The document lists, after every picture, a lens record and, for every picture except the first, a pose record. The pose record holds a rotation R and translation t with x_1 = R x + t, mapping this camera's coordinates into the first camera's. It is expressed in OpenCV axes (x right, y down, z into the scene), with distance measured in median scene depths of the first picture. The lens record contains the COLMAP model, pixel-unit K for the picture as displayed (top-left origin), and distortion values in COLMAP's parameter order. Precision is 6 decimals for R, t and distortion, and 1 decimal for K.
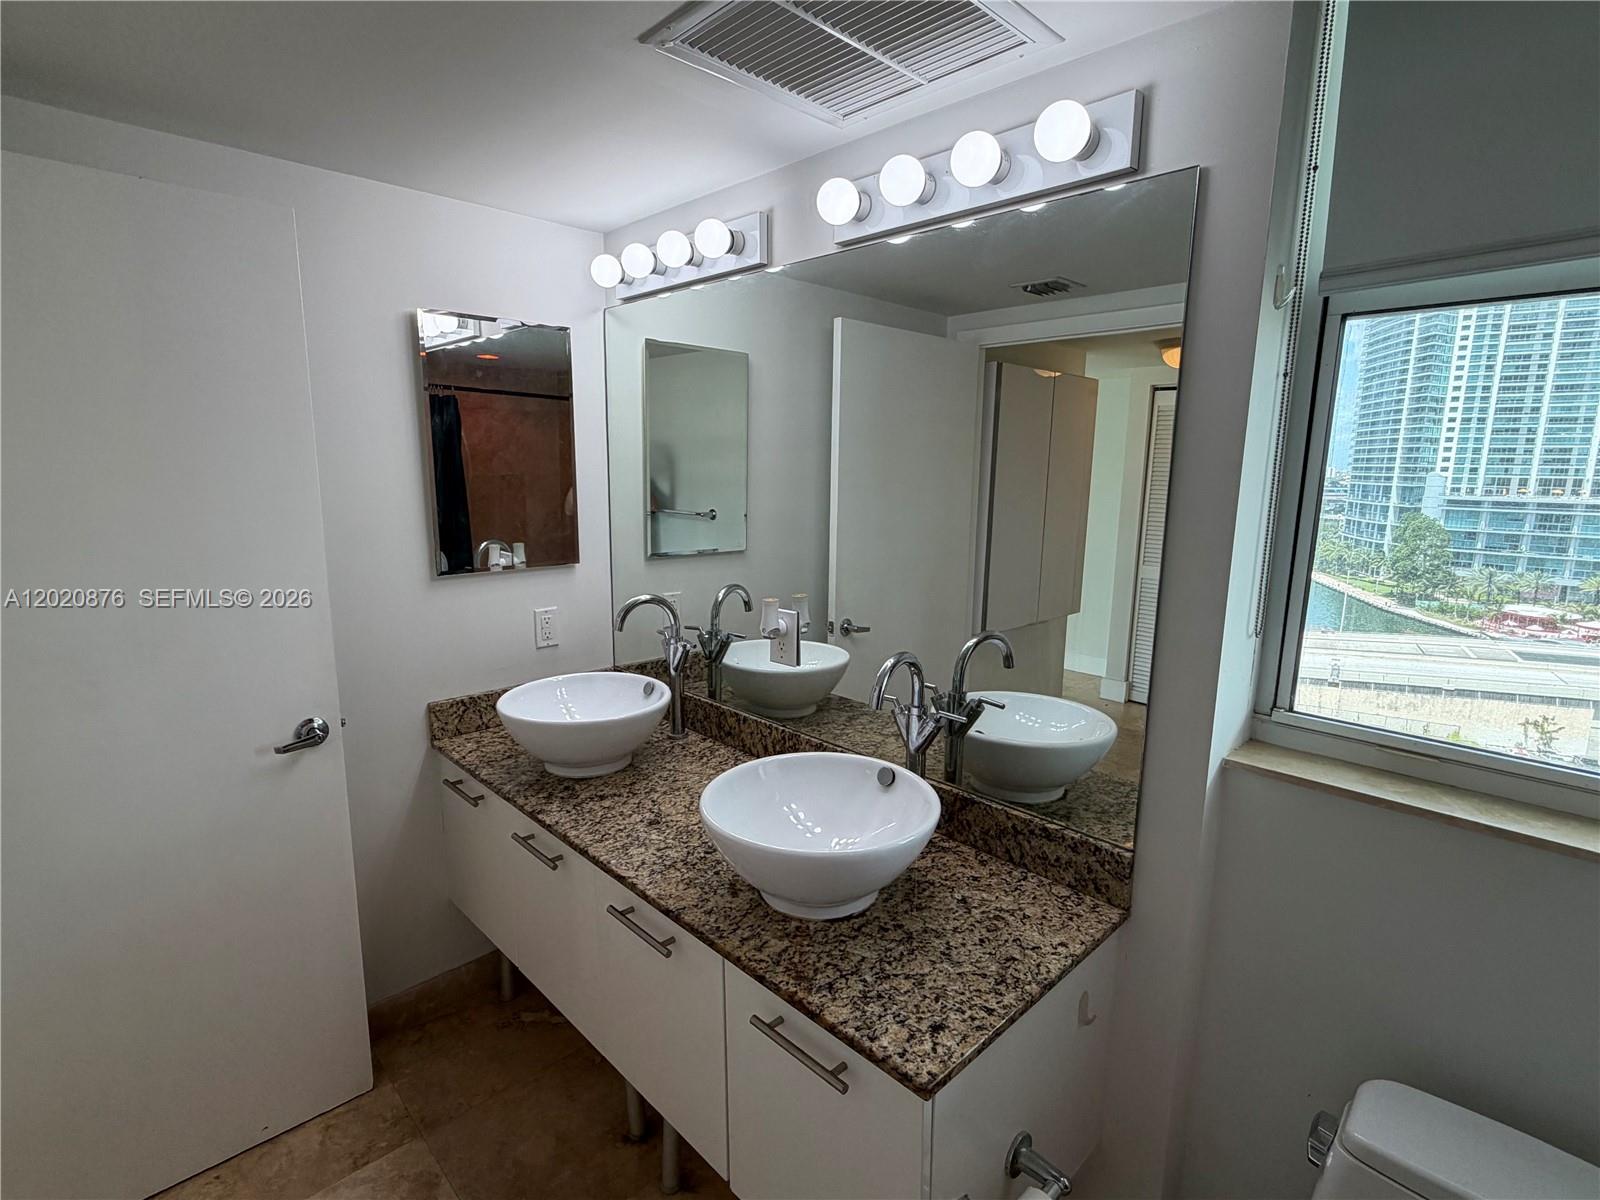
lens RADIAL K [[792.1, 0, 796.4], [0, 792.1, 602.0], [0, 0, 1]] dist [-0.000524, 0.000118]
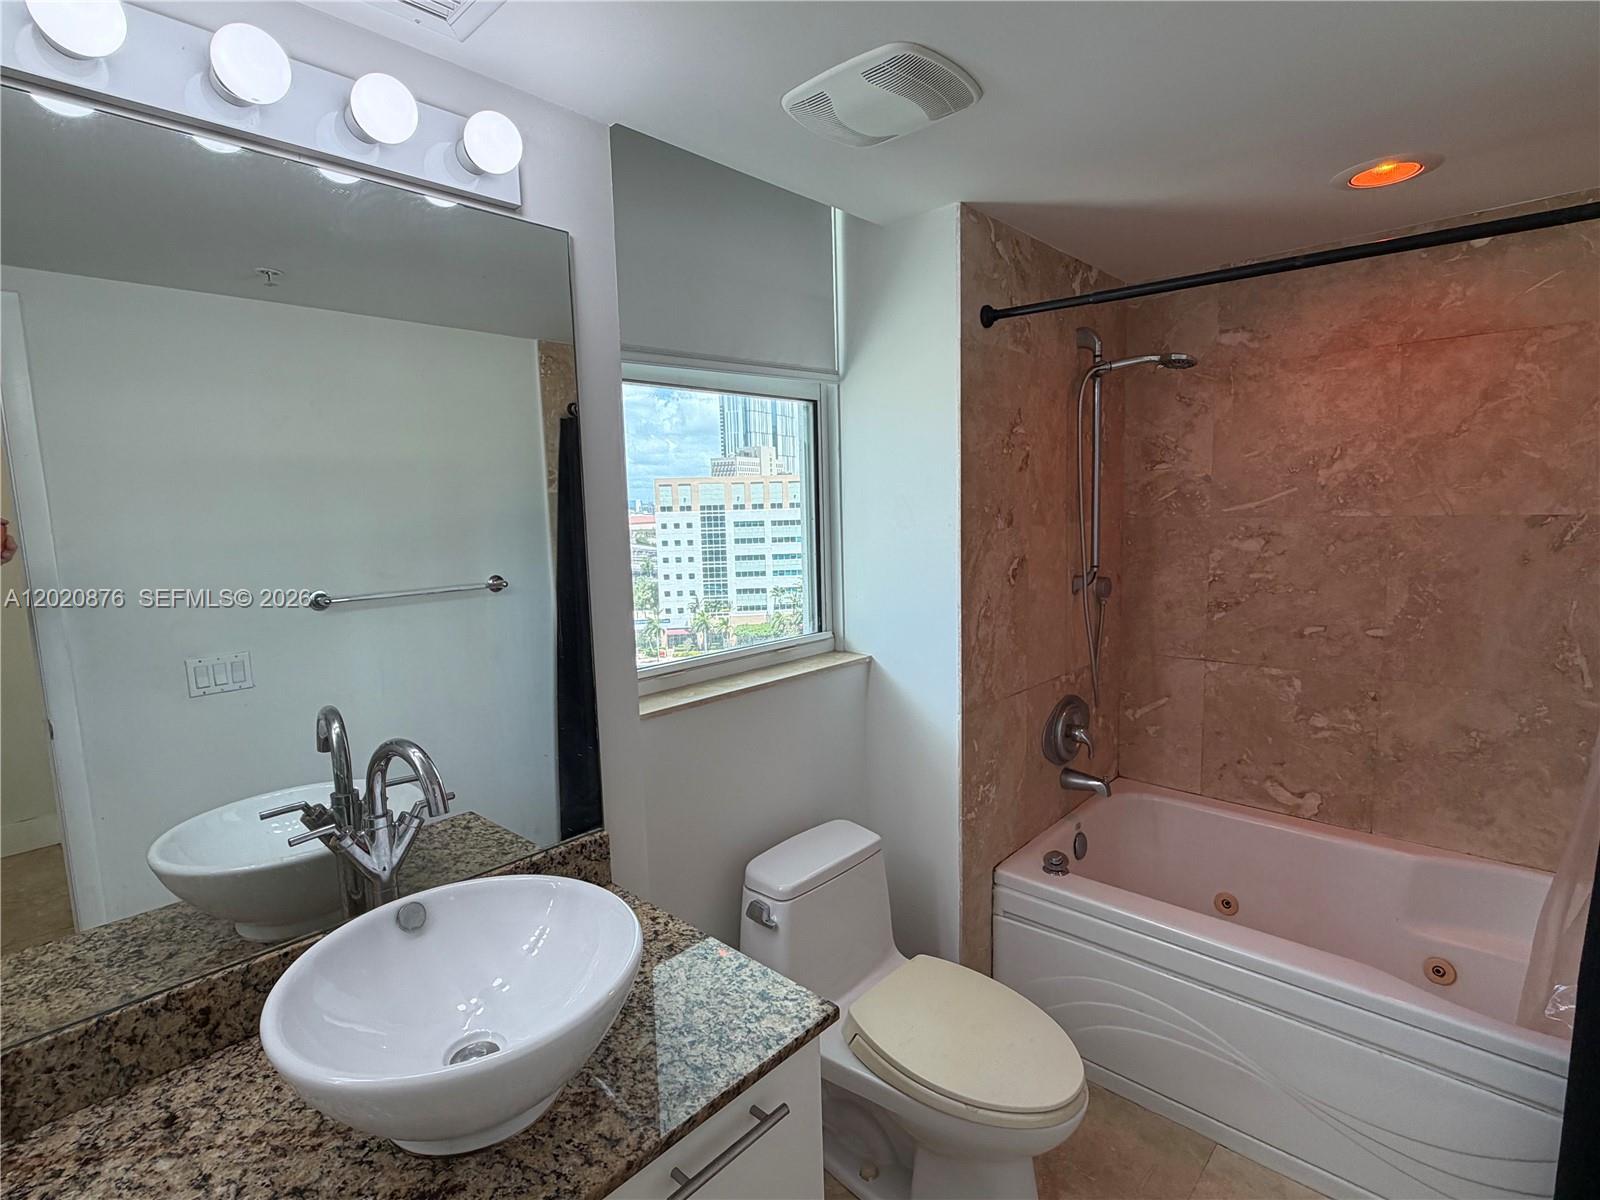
lens RADIAL K [[792.1, 0, 796.4], [0, 792.1, 602.0], [0, 0, 1]] dist [-0.000524, 0.000118]
pose [[-0.055692, -0.149446, 0.987200, -0.797603], [0.184526, 0.970162, 0.157276, -0.151760], [-0.981248, 0.190923, -0.026454, 0.850709]]
